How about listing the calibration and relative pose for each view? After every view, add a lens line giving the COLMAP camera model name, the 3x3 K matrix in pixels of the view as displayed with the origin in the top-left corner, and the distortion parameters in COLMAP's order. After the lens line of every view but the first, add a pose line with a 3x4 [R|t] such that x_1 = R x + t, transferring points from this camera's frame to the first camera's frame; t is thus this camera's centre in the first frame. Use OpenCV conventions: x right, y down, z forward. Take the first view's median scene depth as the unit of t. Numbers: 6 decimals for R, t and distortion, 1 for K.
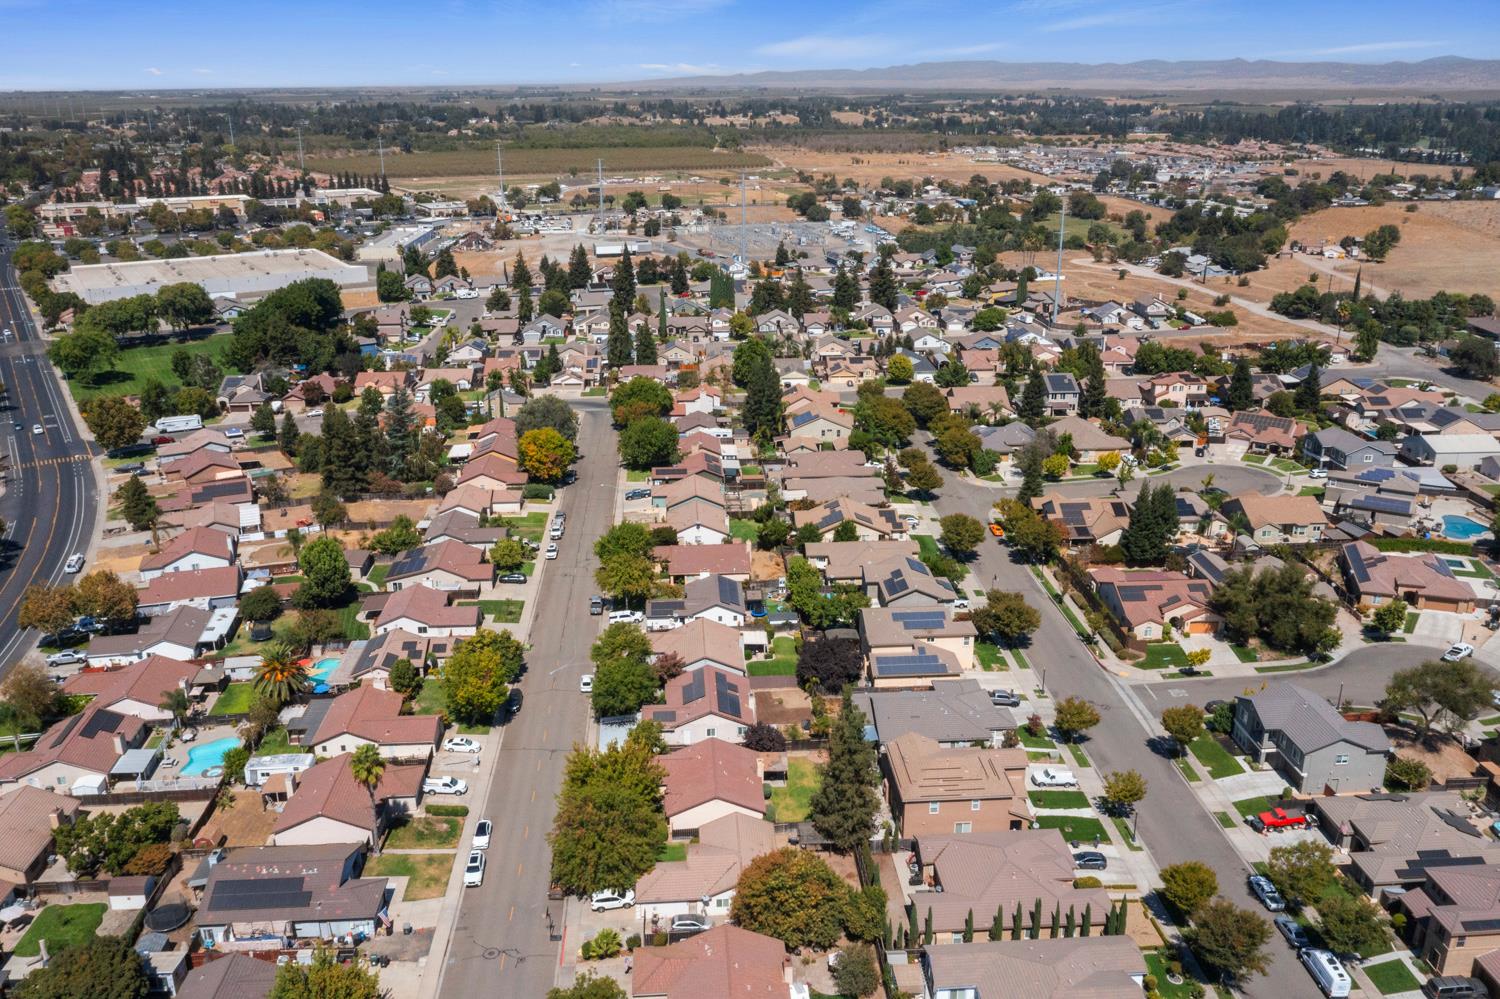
lens RADIAL K [[1195.6, 0, 750.0], [0, 1195.6, 499.5], [0, 0, 1]] dist [-0.011803, 0.007786]
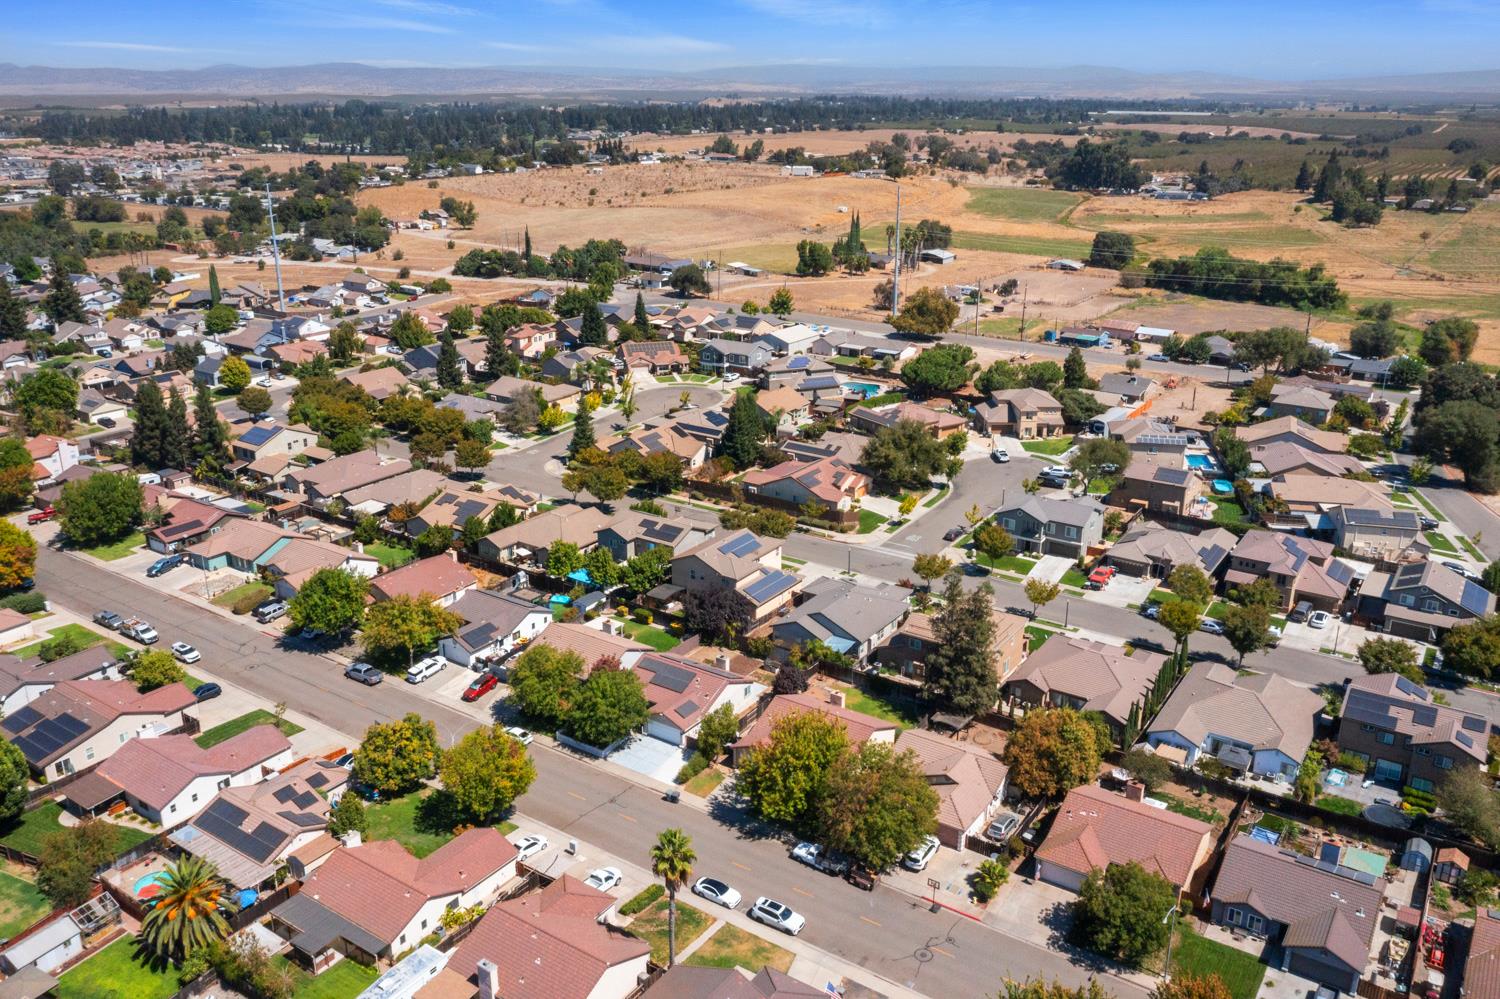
lens RADIAL K [[1176.6, 0, 756.2], [0, 1176.6, 499.8], [0, 0, 1]] dist [-0.007049, 0.002428]
pose [[0.614862, -0.255789, 0.746000, -0.472838], [0.256466, 0.959376, 0.117569, -0.041294], [-0.745768, 0.119034, 0.655485, 0.270873]]
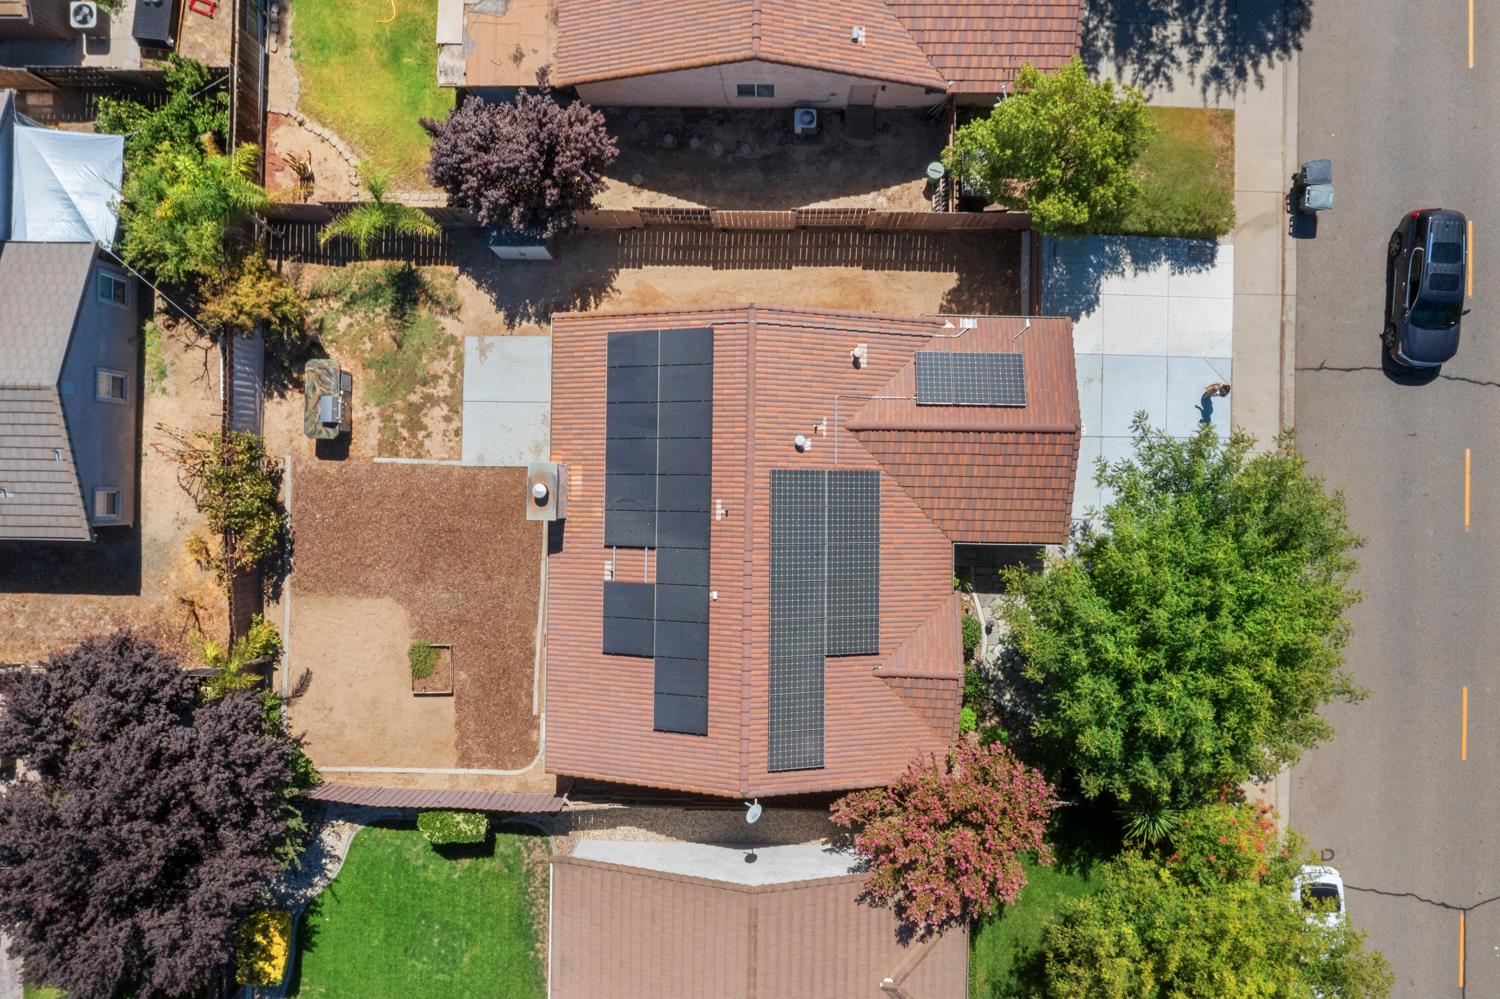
lens RADIAL K [[1195.6, 0, 750.0], [0, 1195.6, 499.5], [0, 0, 1]] dist [-0.011803, 0.007786]
pose [[-0.996729, -0.080680, 0.004633, -0.026248], [0.030626, -0.324059, 0.945541, -0.019585], [-0.074785, 0.942590, 0.325470, 0.693368]]
